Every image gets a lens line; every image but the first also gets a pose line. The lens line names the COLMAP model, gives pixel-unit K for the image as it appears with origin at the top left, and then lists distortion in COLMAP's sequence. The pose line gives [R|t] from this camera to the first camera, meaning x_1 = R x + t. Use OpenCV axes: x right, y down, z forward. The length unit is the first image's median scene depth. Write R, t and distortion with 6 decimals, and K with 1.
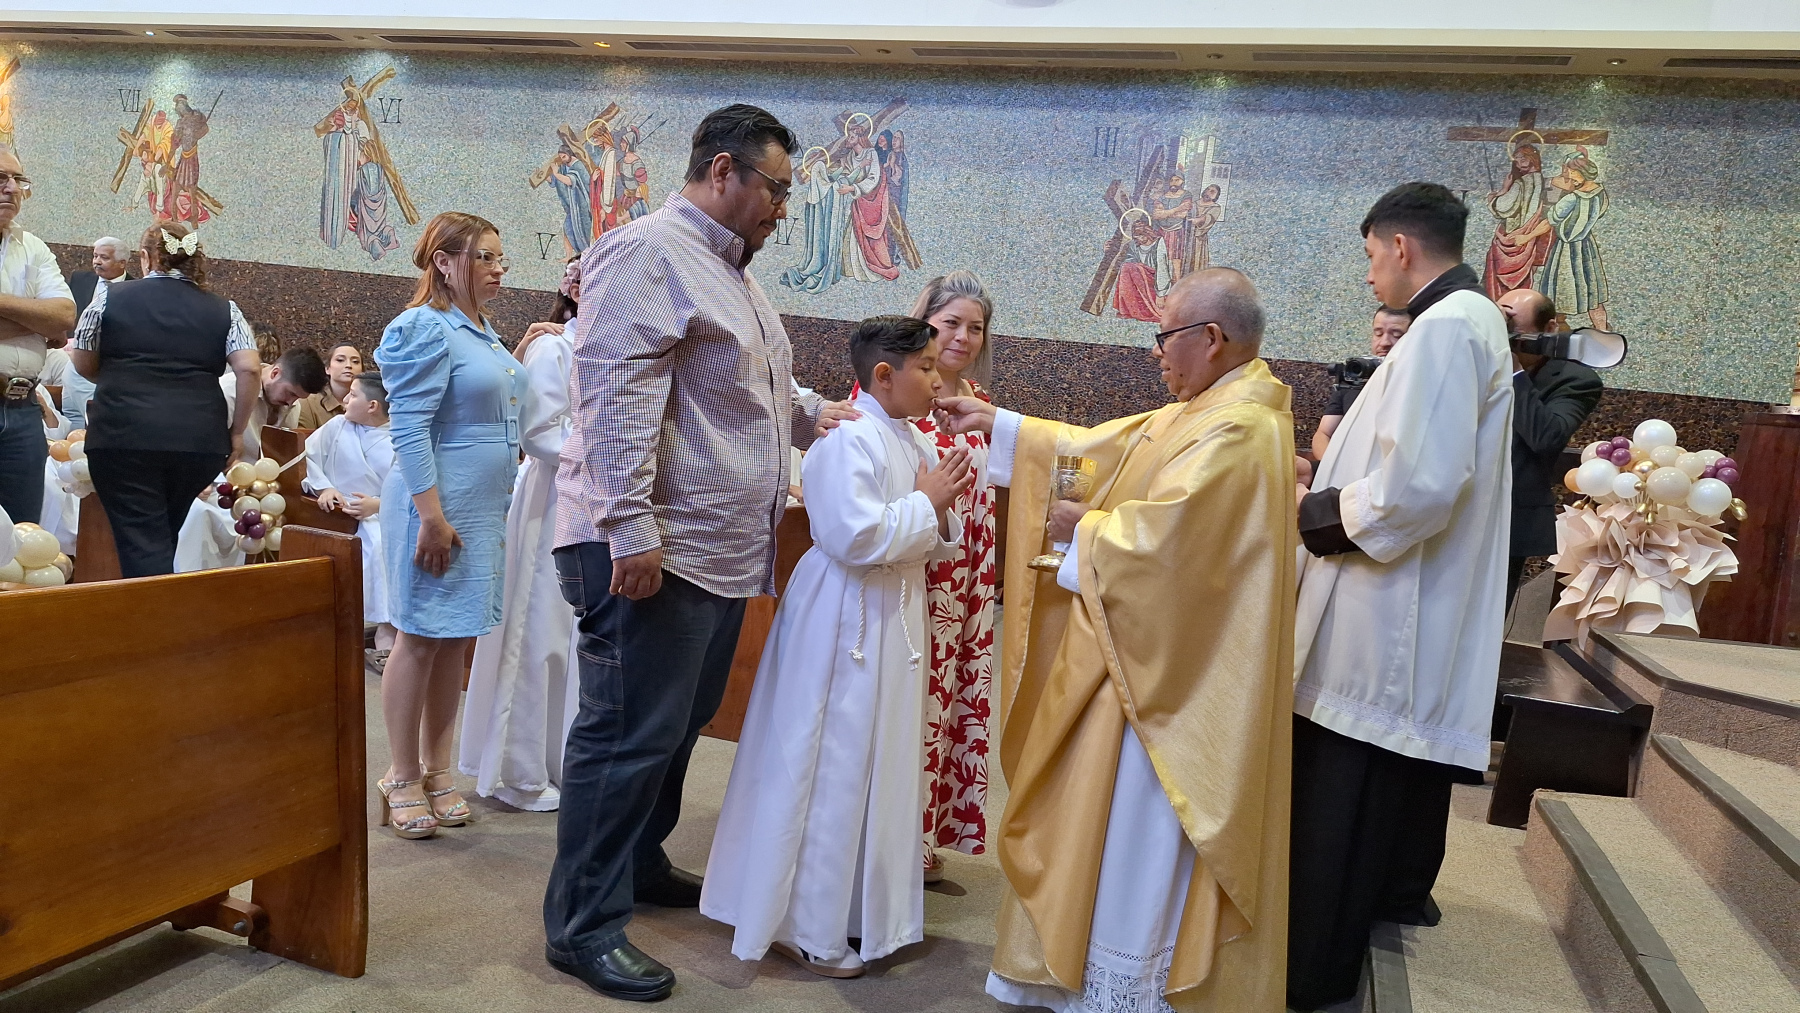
lens RADIAL K [[1265.3, 0, 865.8], [0, 1265.3, 506.9], [0, 0, 1]] dist [0.062718, -0.084757]
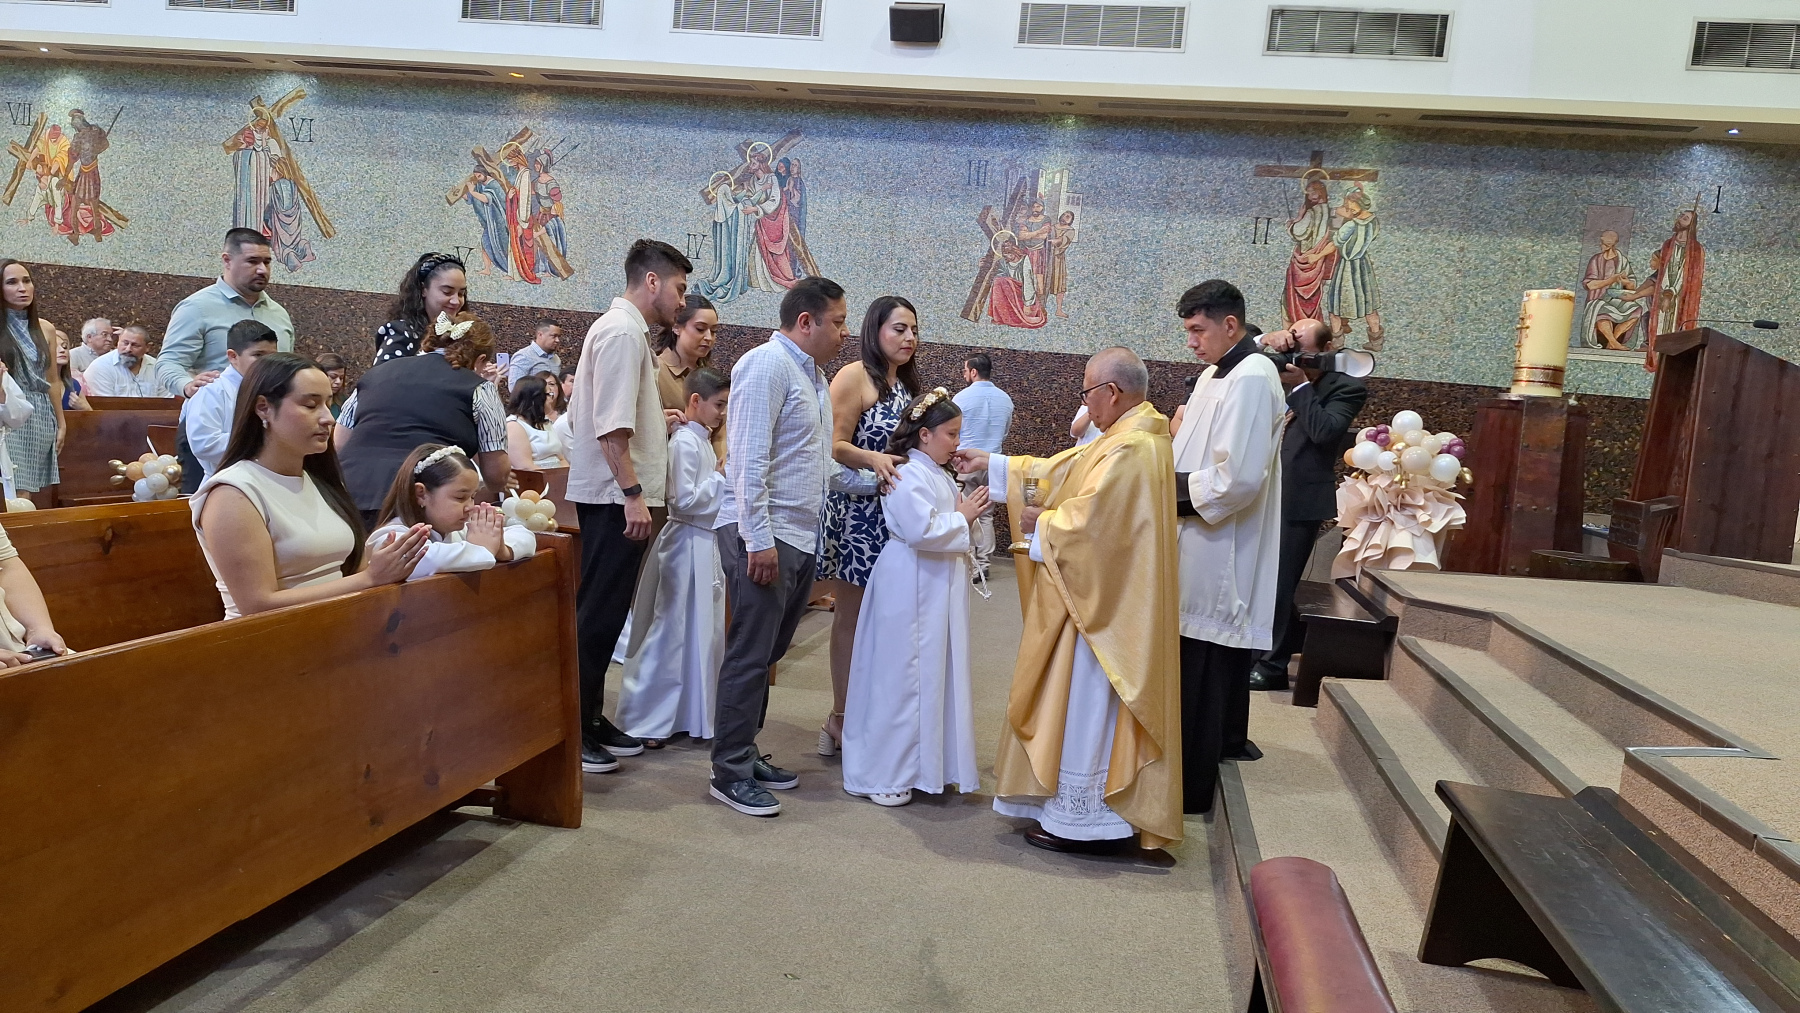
lens RADIAL K [[1266.6, 0, 881.1], [0, 1266.6, 518.6], [0, 0, 1]] dist [0.066087, -0.092591]
pose [[0.990121, -0.036362, 0.135419, -0.076016], [0.032463, 0.998996, 0.030887, -0.009671], [-0.136406, -0.026186, 0.990307, -0.168550]]
